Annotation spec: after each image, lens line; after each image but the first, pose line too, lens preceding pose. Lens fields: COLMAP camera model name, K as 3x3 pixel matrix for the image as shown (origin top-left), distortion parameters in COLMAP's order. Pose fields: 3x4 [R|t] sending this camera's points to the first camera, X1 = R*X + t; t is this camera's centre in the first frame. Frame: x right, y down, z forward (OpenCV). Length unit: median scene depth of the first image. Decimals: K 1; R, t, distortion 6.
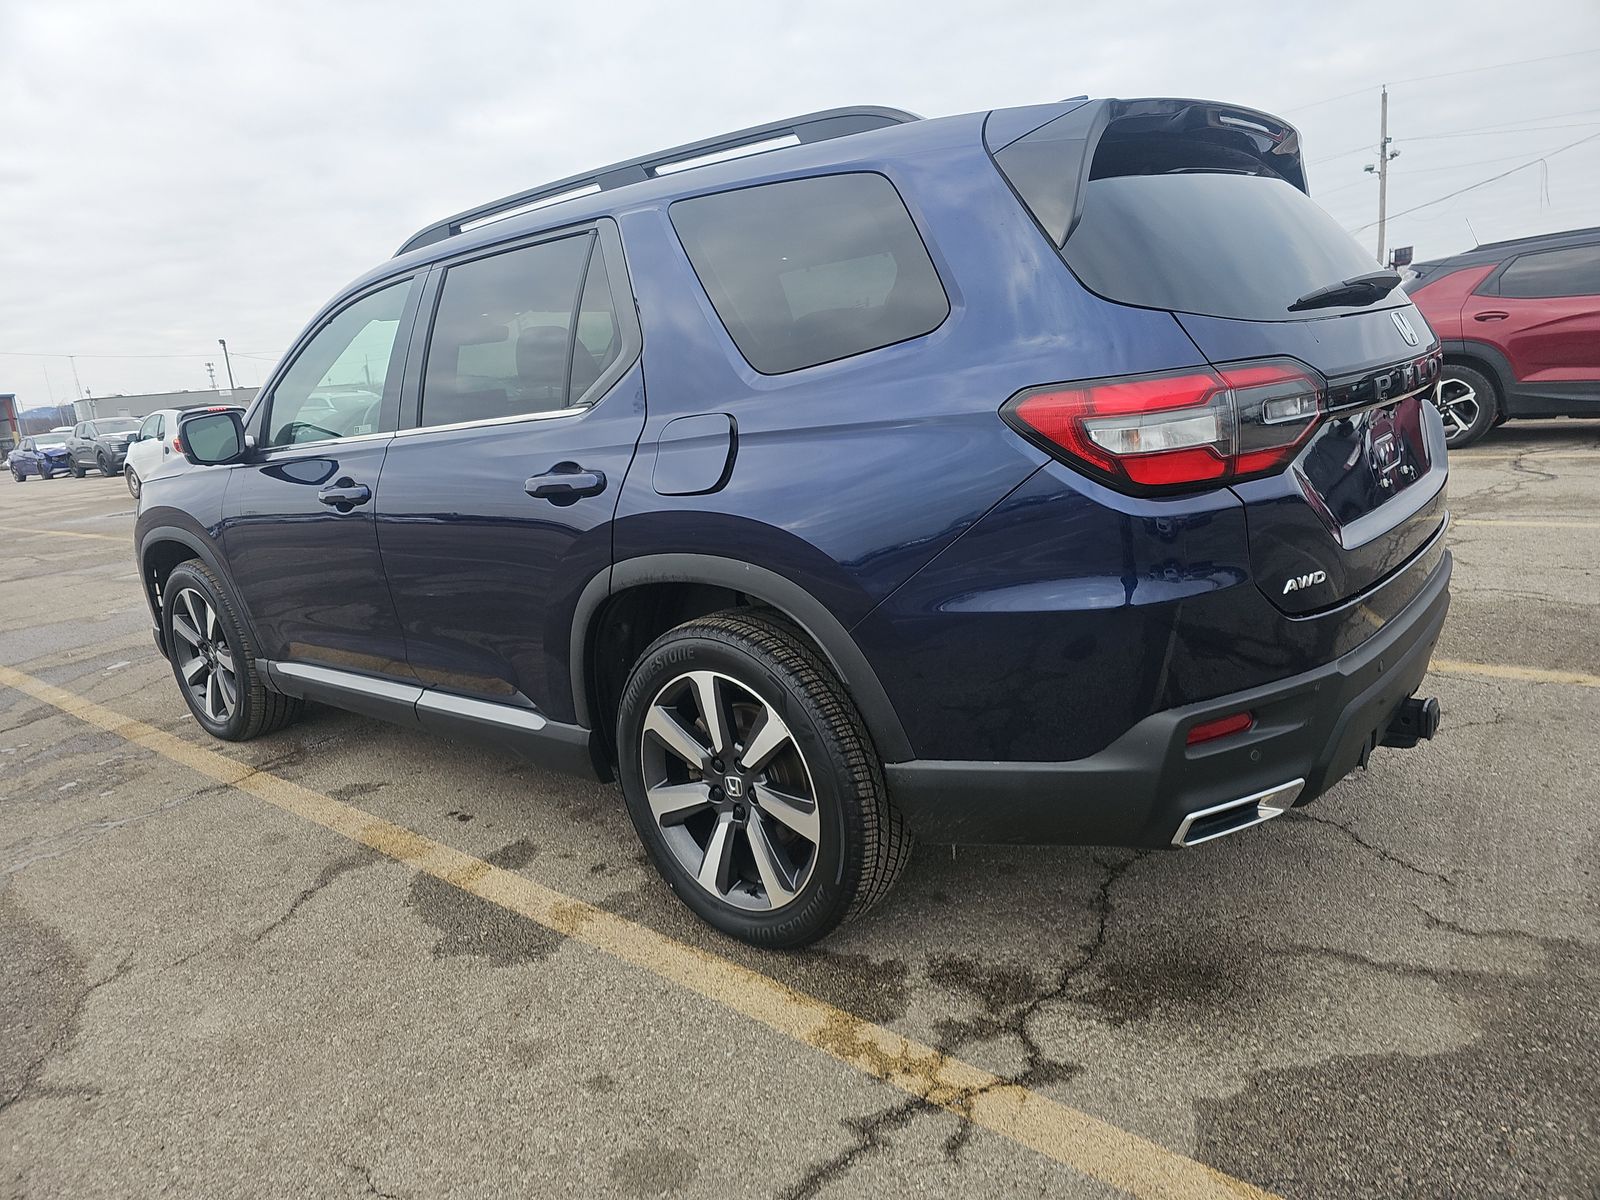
lens RADIAL K [[1071.3, 0, 807.7], [0, 1071.3, 573.7], [0, 0, 1]] dist [0.015276, 0.000745]
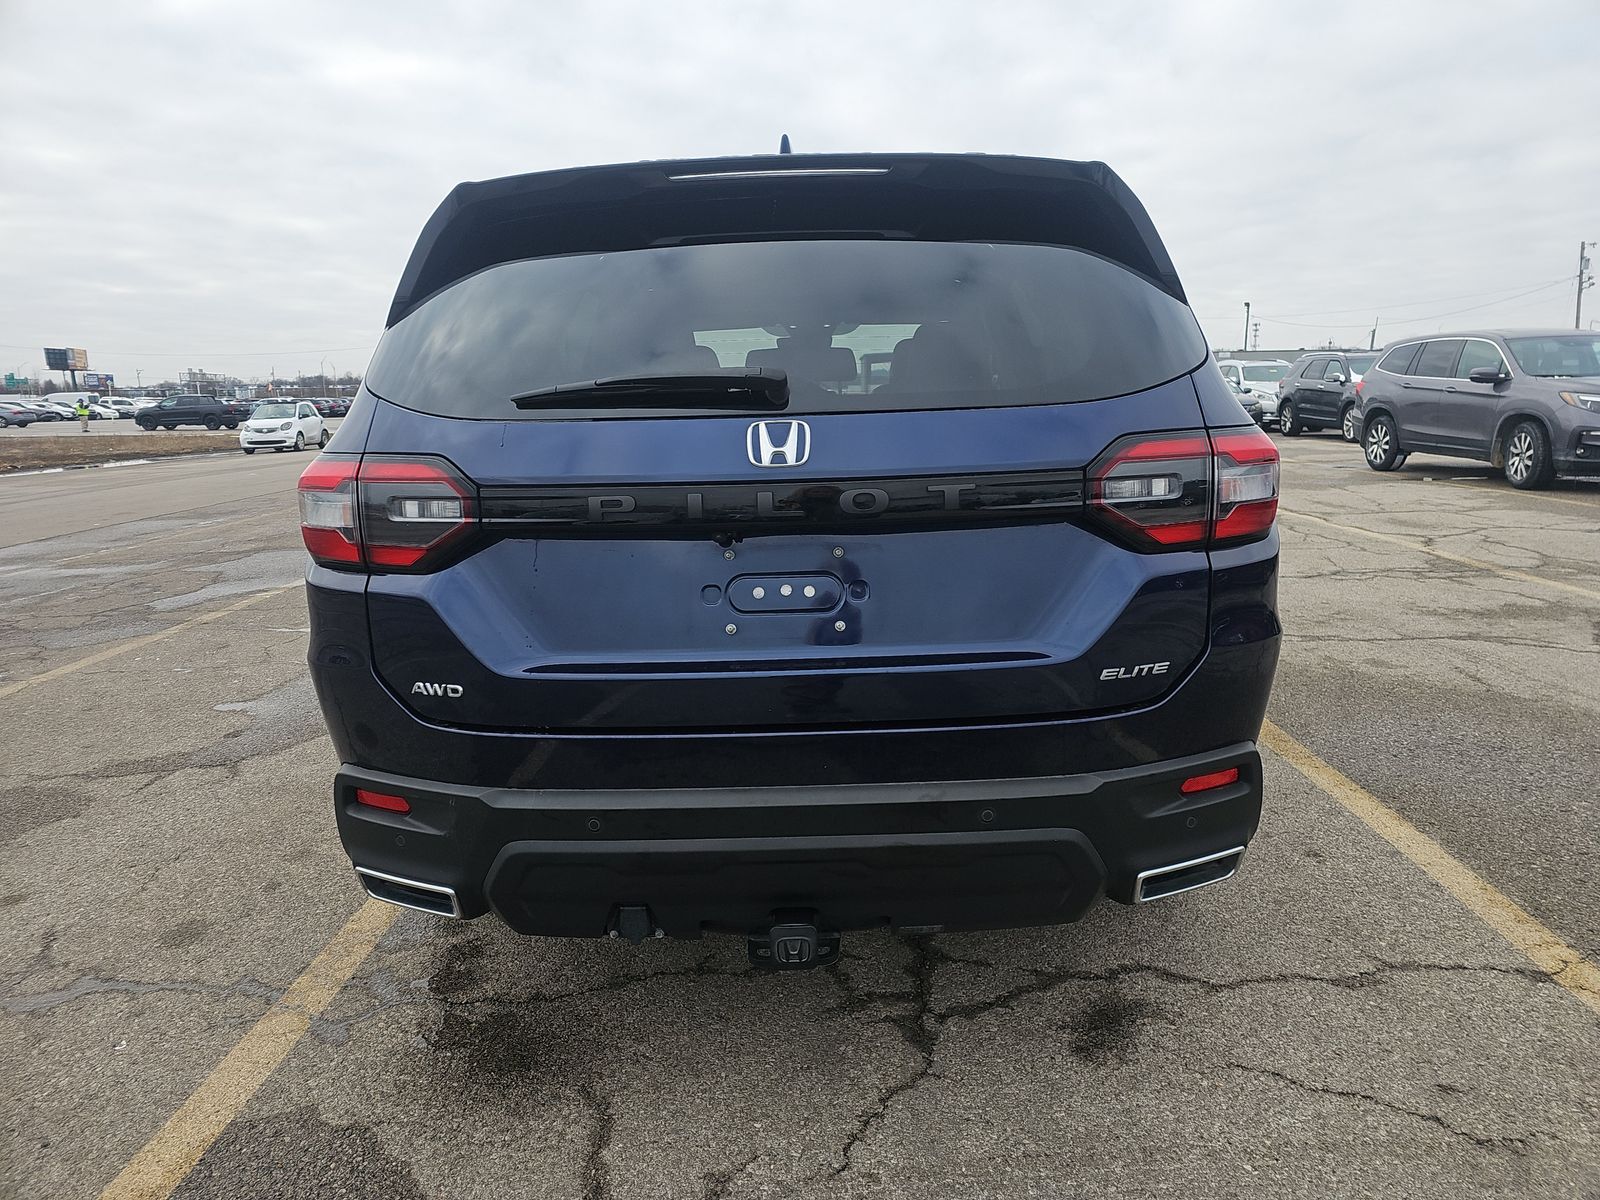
lens RADIAL K [[1067.5, 0, 800.0], [0, 1067.5, 600.0], [0, 0, 1]] dist [0.054854, -0.049689]
pose [[0.634929, 0.233960, -0.736294, 1.187291], [-0.193514, 0.970824, 0.141609, -0.236384], [0.747943, 0.052571, 0.661678, 0.522603]]
